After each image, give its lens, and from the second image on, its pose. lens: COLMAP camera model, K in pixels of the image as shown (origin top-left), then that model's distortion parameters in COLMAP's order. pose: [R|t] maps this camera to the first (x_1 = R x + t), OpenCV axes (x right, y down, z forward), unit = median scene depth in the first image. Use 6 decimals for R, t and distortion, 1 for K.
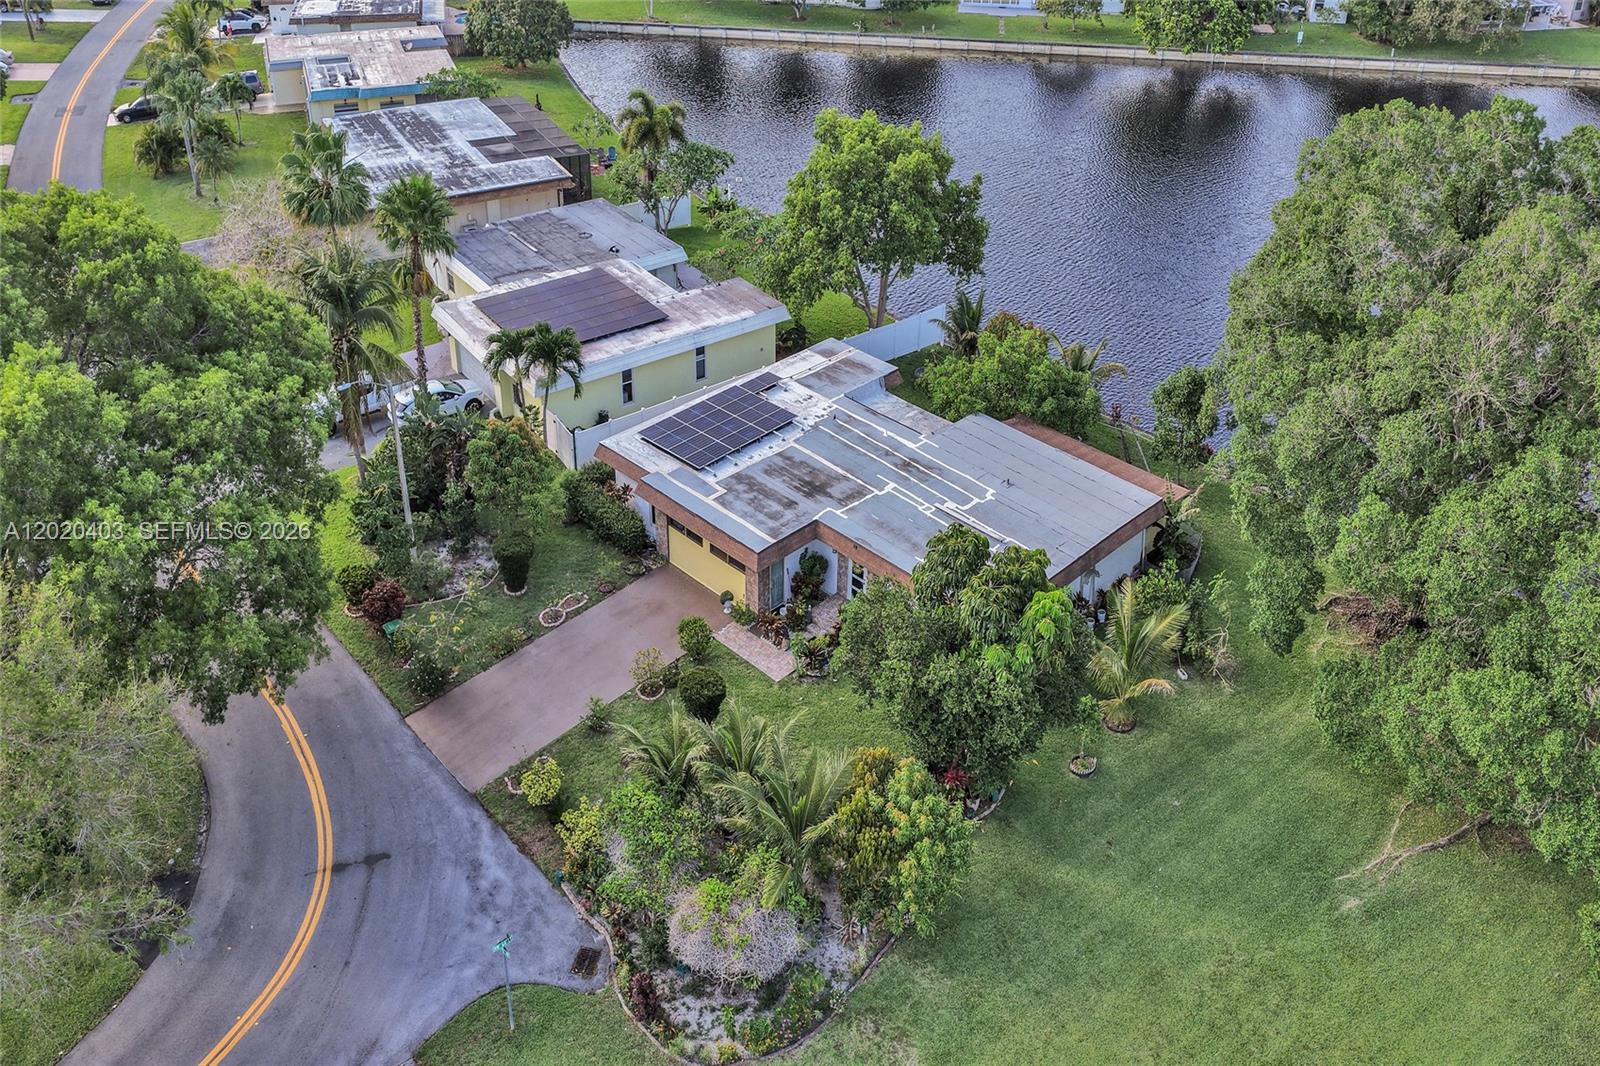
lens RADIAL K [[1247.1, 0, 800.0], [0, 1247.1, 533.0], [0, 0, 1]] dist [-0.004486, 0.013837]
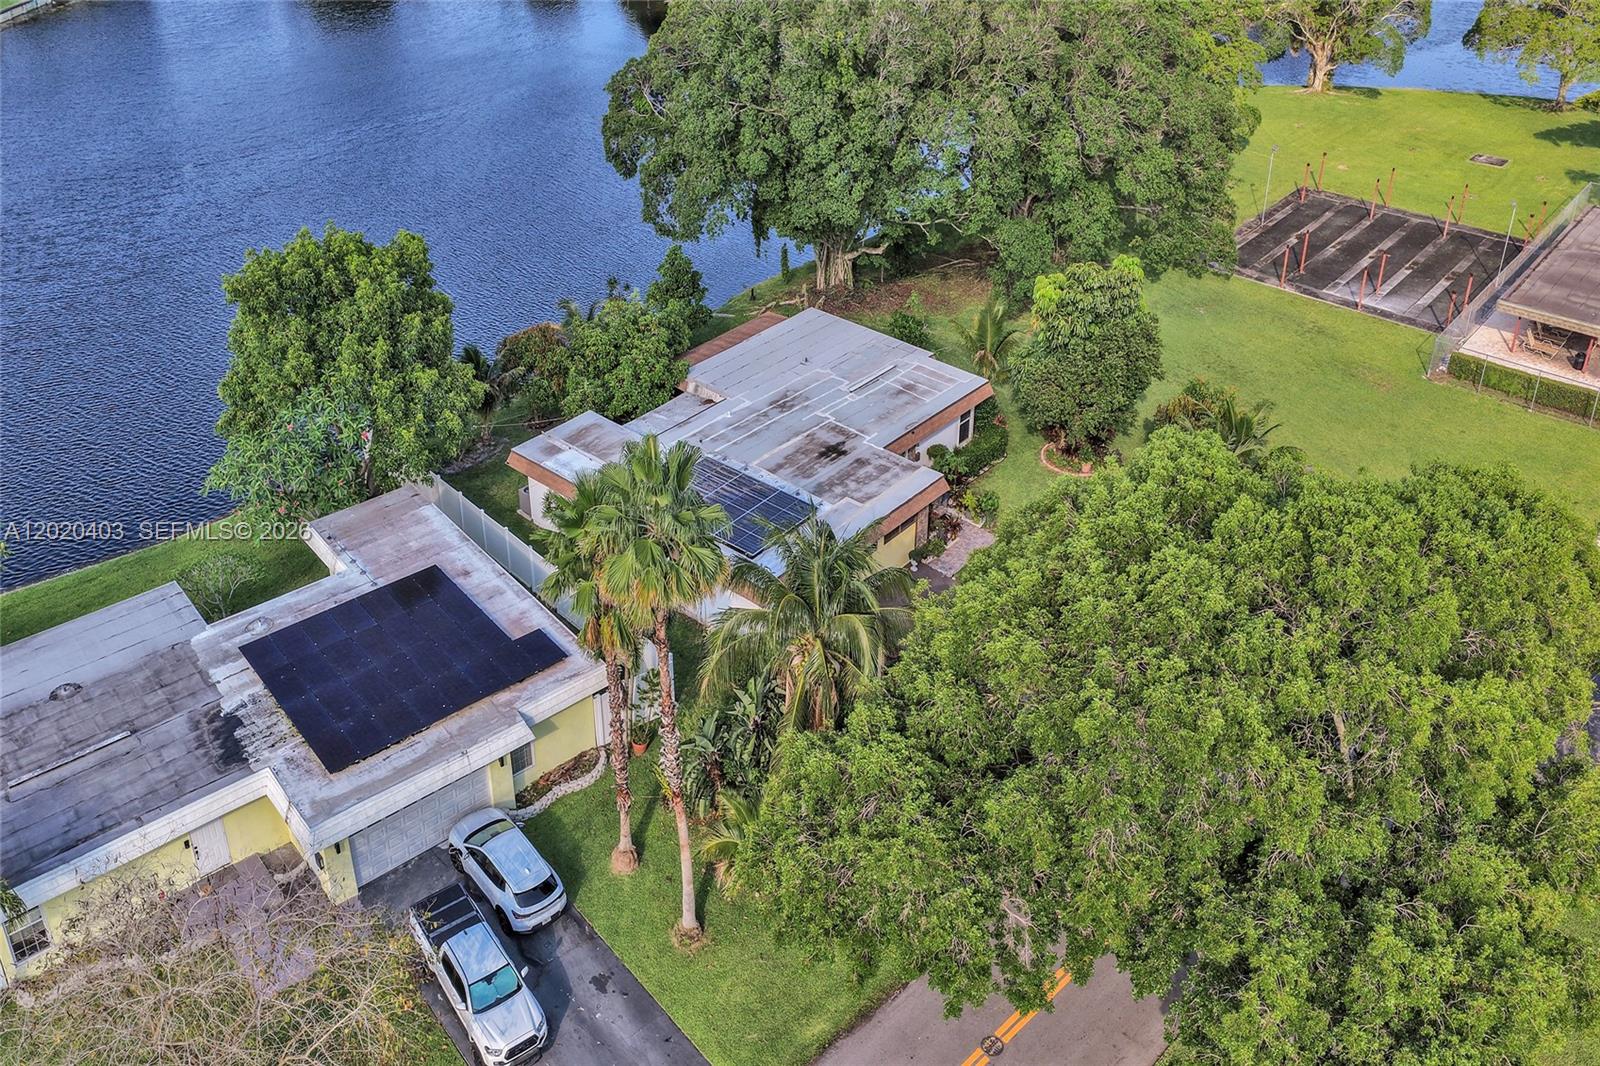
lens RADIAL K [[1240.6, 0, 800.0], [0, 1240.6, 533.0], [0, 0, 1]] dist [0.003615, 0.000108]
pose [[-0.076204, -0.591590, 0.802629, -0.741805], [0.575281, 0.631392, 0.519996, -0.472002], [-0.814398, 0.501364, 0.292216, 0.652219]]
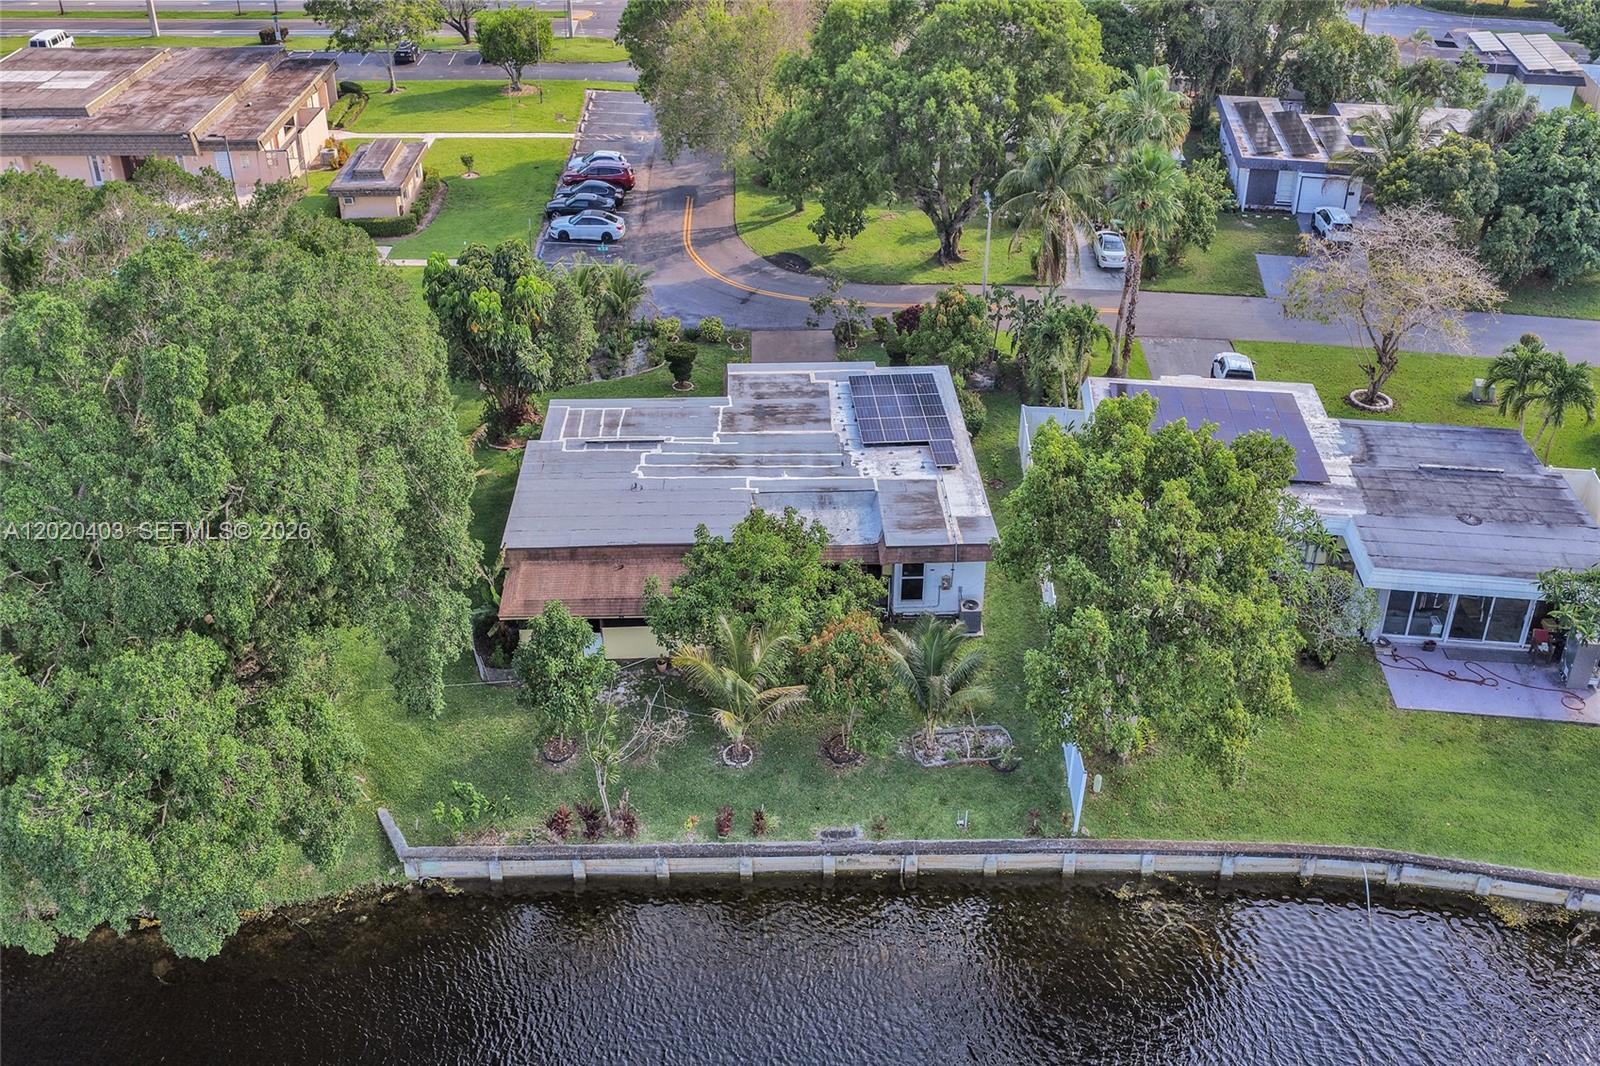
lens RADIAL K [[1240.6, 0, 800.0], [0, 1240.6, 533.0], [0, 0, 1]] dist [0.003615, 0.000108]
pose [[-0.670439, 0.418410, -0.612735, 0.609578], [-0.444812, 0.434310, 0.783273, -0.744709], [0.593847, 0.797689, -0.105064, 1.054983]]
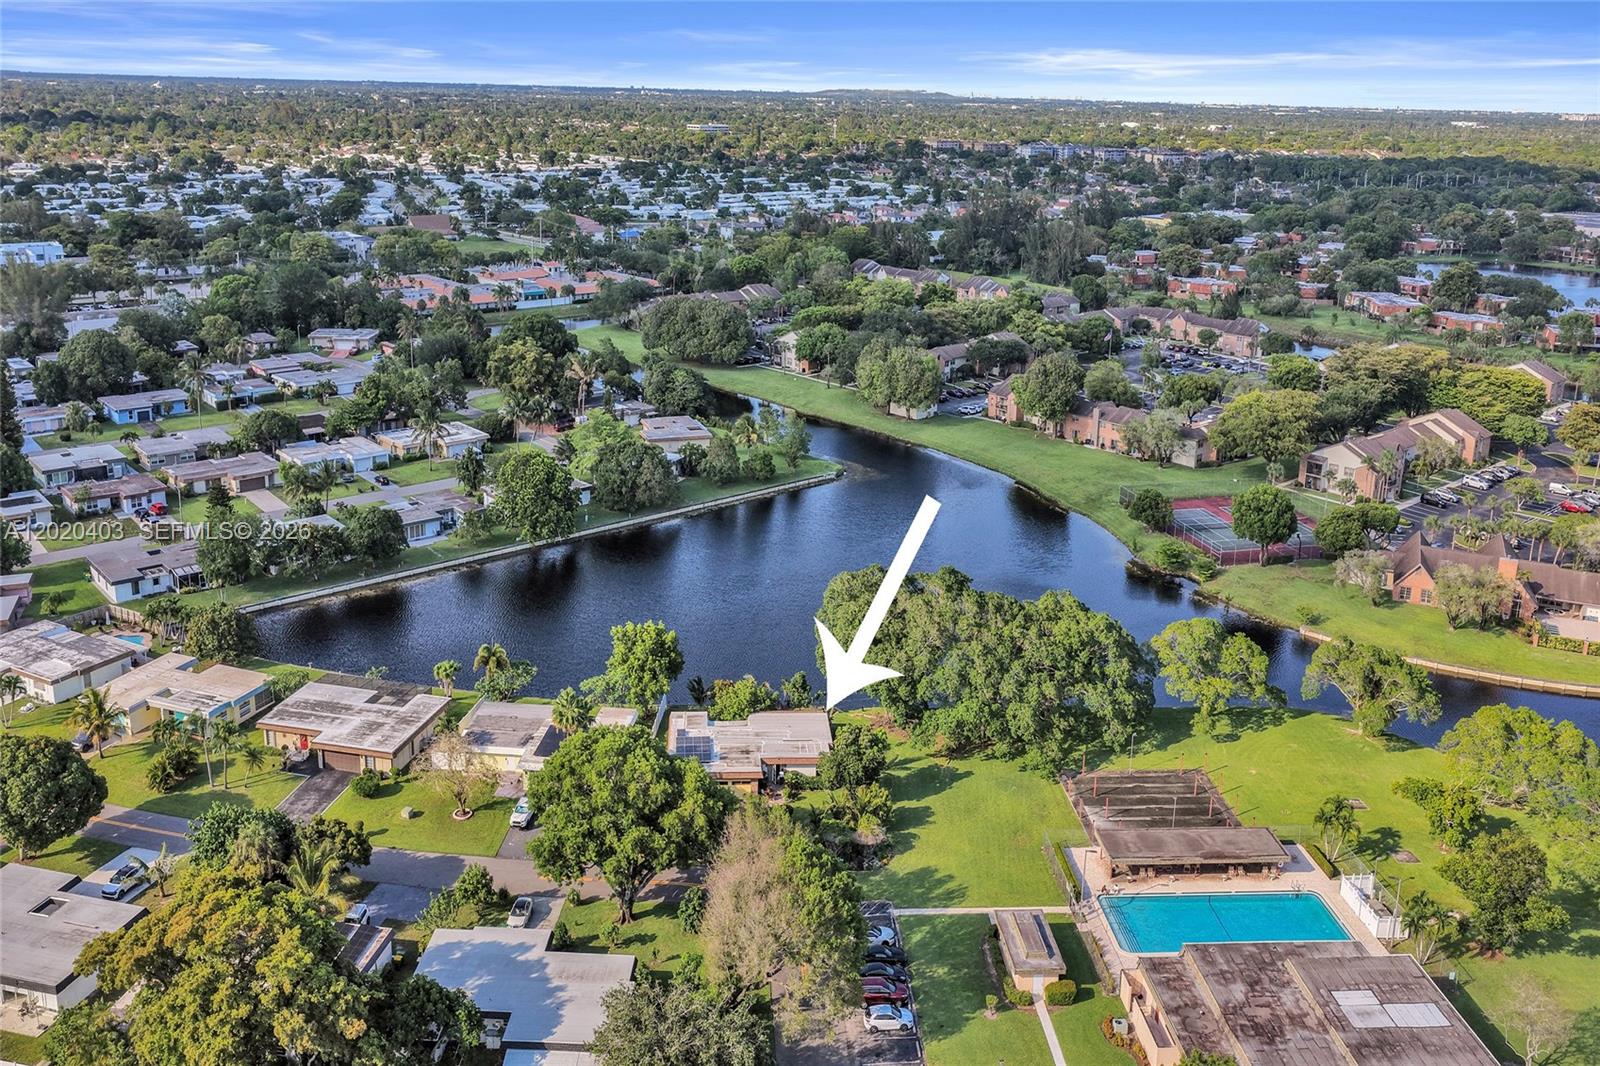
lens RADIAL K [[1285.8, 0, 800.0], [0, 1285.8, 533.0], [0, 0, 1]] dist [-0.014455, 0.003345]
pose [[0.654183, -0.240581, 0.717053, -1.633880], [0.426808, 0.900110, -0.087387, -0.152028], [-0.624403, 0.363212, 0.691519, -1.109860]]
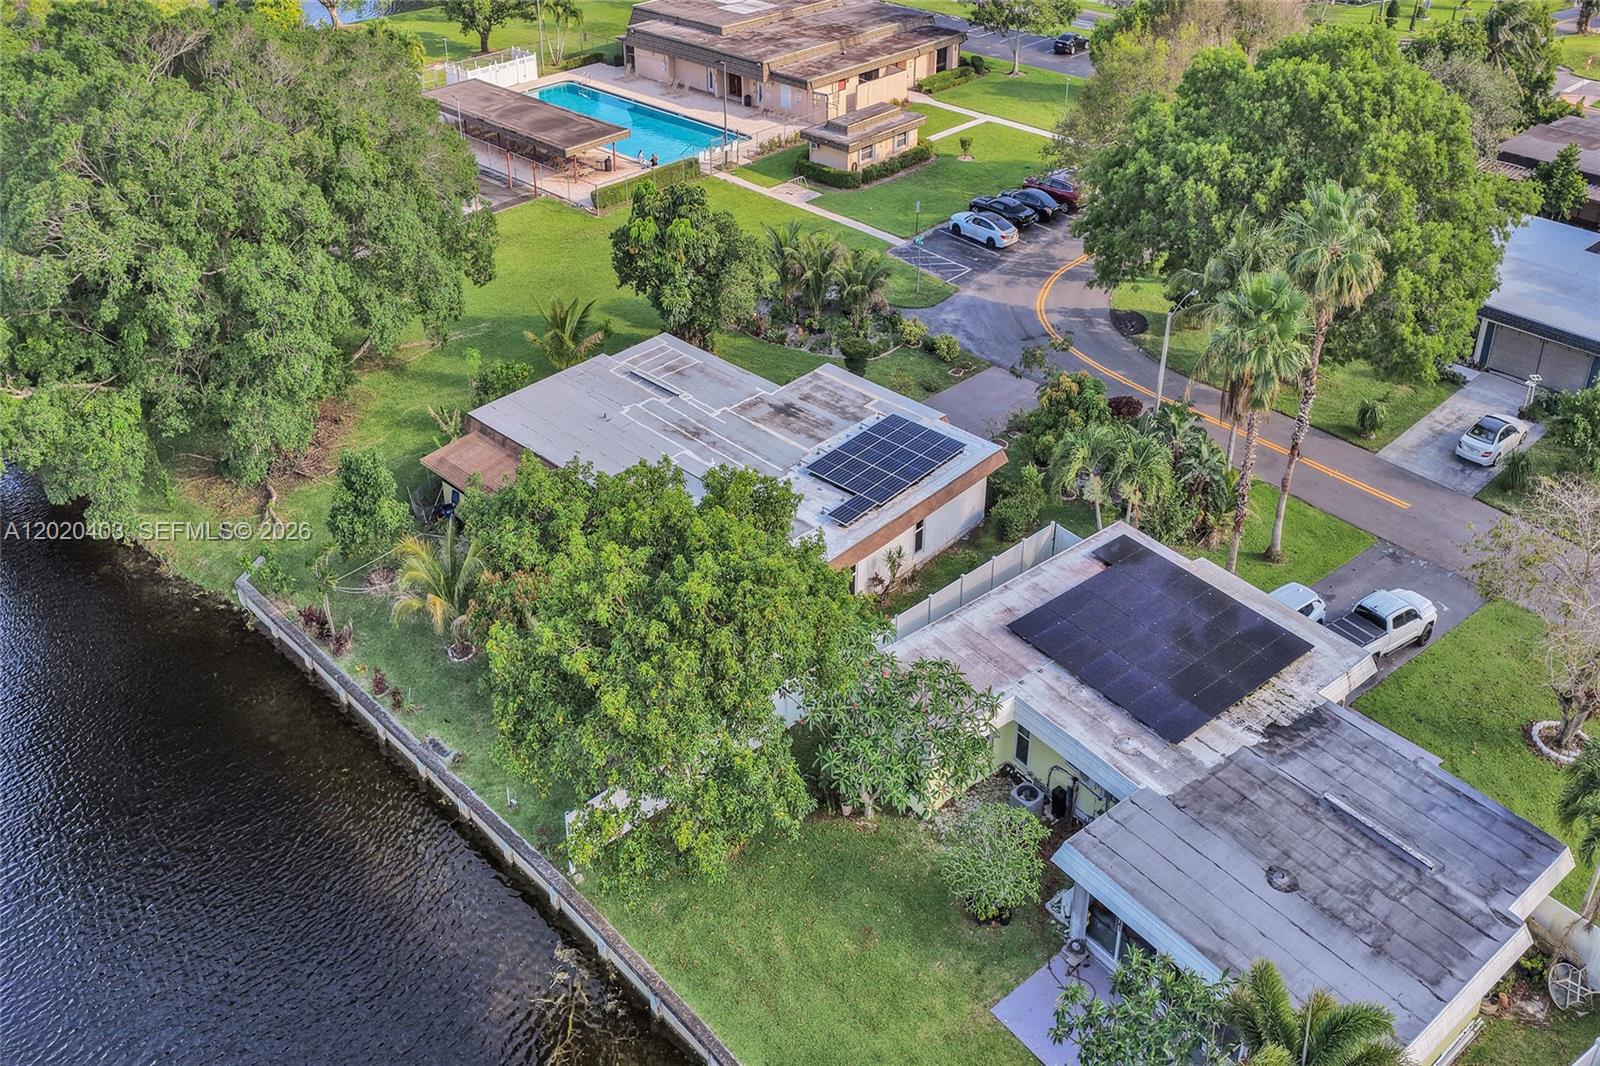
lens RADIAL K [[1268.8, 0, 792.8], [0, 1268.8, 505.6], [0, 0, 1]] dist [-0.005262, -0.000201]
pose [[-0.999140, 0.008193, -0.040657, 0.043807], [-0.035417, 0.341570, 0.939189, -0.910691], [0.021582, 0.939821, -0.340986, 1.261317]]
